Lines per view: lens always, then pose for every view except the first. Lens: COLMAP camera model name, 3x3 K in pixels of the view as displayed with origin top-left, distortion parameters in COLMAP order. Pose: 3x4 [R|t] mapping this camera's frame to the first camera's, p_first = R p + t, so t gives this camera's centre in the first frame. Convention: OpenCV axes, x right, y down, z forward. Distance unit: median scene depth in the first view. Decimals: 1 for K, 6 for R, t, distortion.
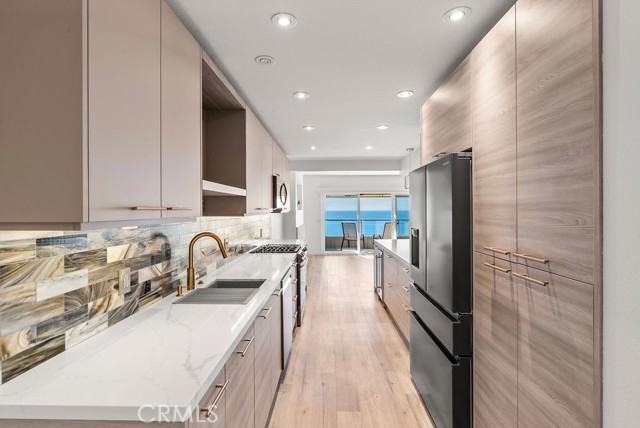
lens RADIAL K [[300.1, 0, 316.6], [0, 300.1, 211.0], [0, 0, 1]] dist [-0.003200, 0.001288]
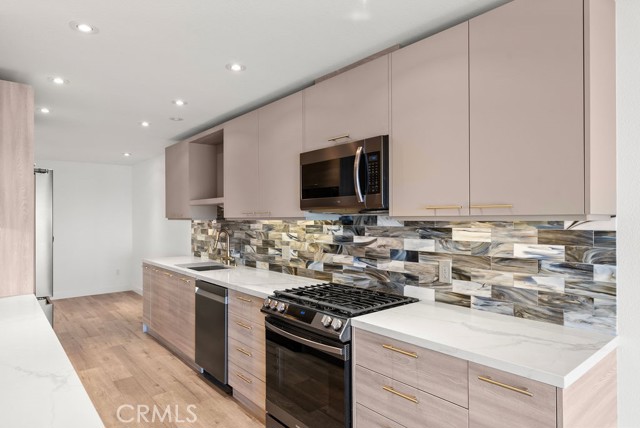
lens RADIAL K [[388.4, 0, 323.5], [0, 388.4, 215.4], [0, 0, 1]] dist [-0.008745, 0.001587]
pose [[-0.735465, 0.003344, -0.677554, 0.623960], [0.002738, 0.999994, 0.001963, -0.003401], [0.677557, -0.000412, -0.735470, 2.952545]]
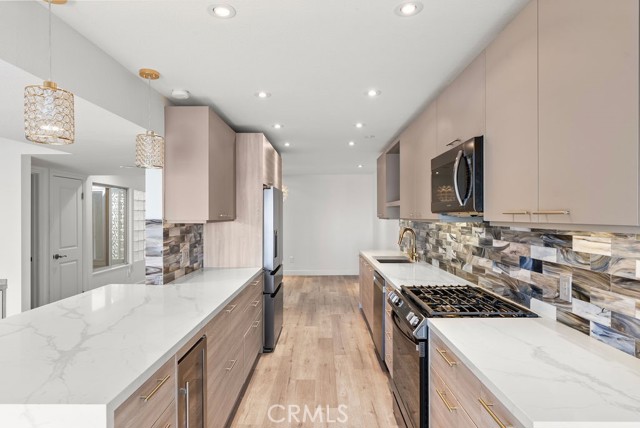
lens RADIAL K [[363.2, 0, 317.3], [0, 363.2, 214.3], [0, 0, 1]] dist [-0.001882, 0.000605]
pose [[-0.999682, 0.007817, -0.023954, 0.211084], [0.007699, 0.999958, 0.005013, -0.024523], [0.023992, 0.004827, -0.999700, 3.240323]]
